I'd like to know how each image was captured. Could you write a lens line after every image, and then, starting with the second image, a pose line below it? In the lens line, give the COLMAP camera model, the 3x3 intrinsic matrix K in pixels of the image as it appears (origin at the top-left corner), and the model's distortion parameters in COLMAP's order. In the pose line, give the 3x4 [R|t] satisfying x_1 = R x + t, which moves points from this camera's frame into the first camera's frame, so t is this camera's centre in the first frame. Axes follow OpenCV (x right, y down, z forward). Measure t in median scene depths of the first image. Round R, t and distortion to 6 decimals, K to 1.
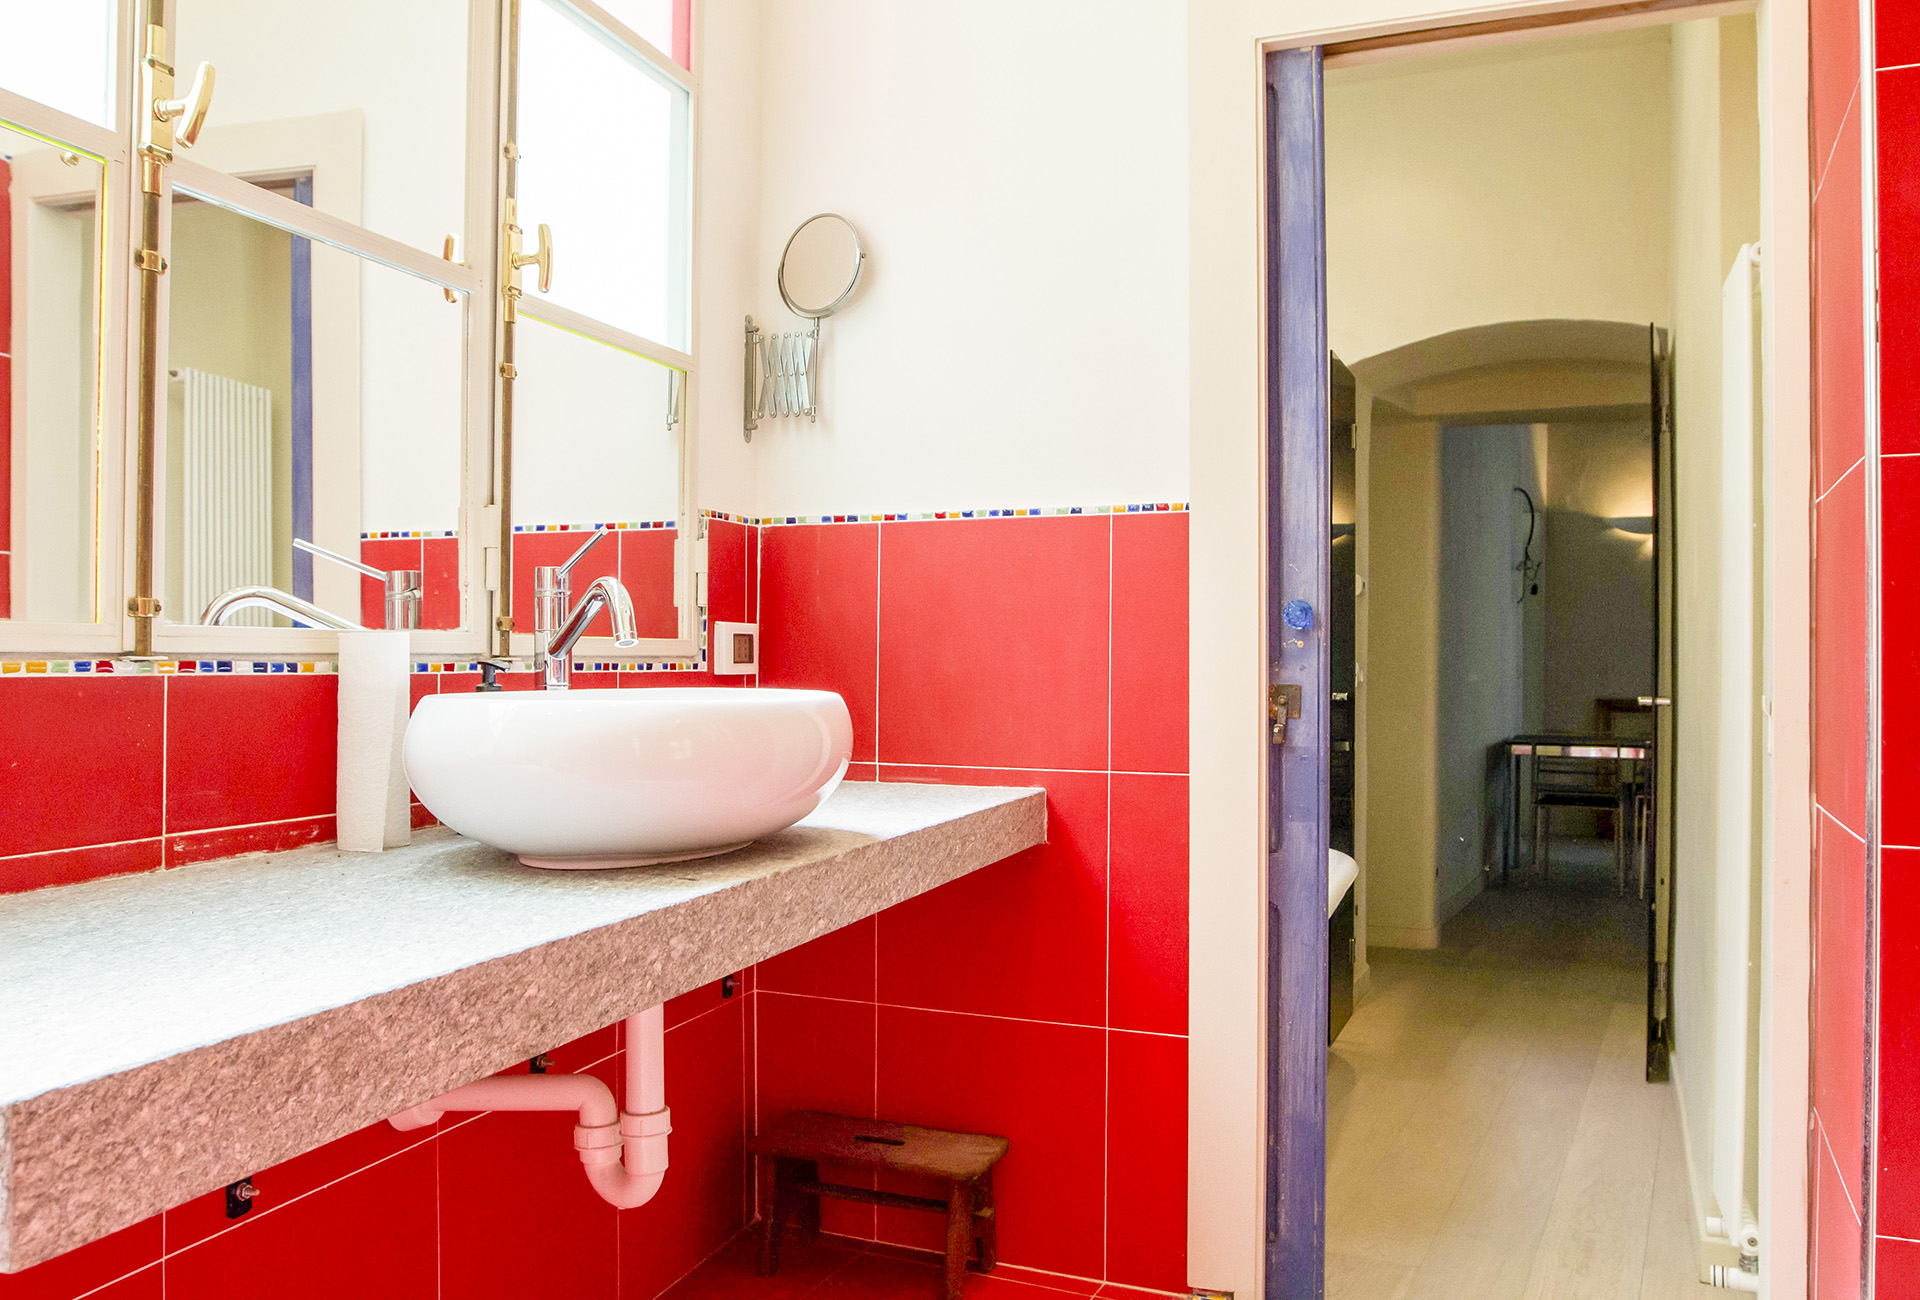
lens RADIAL K [[1497.7, 0, 930.8], [0, 1497.7, 652.5], [0, 0, 1]] dist [-0.073734, 0.015117]
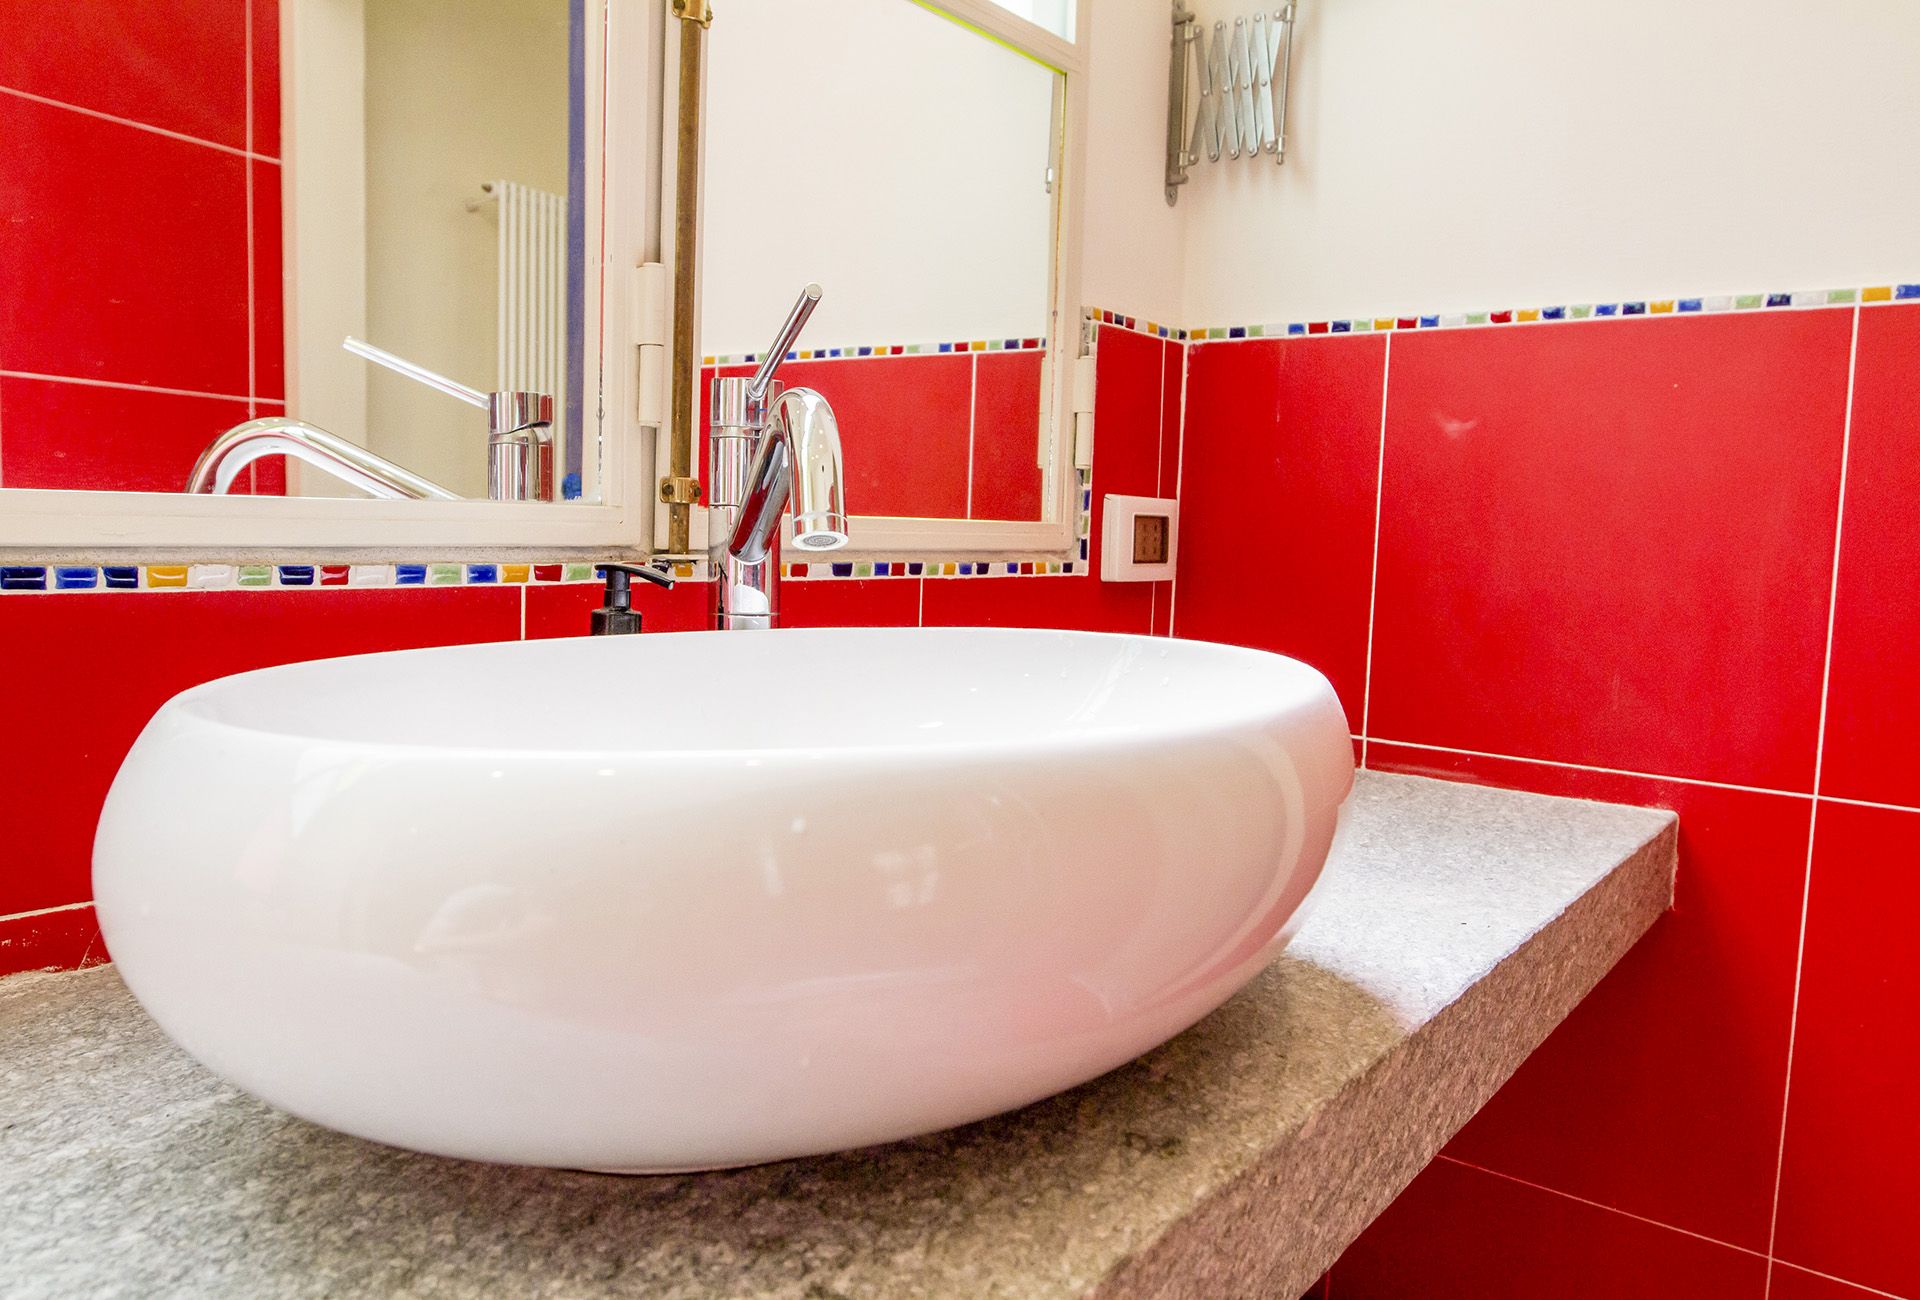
lens RADIAL K [[1497.7, 0, 930.8], [0, 1497.7, 652.5], [0, 0, 1]] dist [-0.073734, 0.015117]
pose [[0.956037, 0.050394, -0.288885, -0.032389], [-0.025822, 0.995764, 0.088246, -0.008400], [0.292108, -0.076907, 0.953288, 0.391556]]
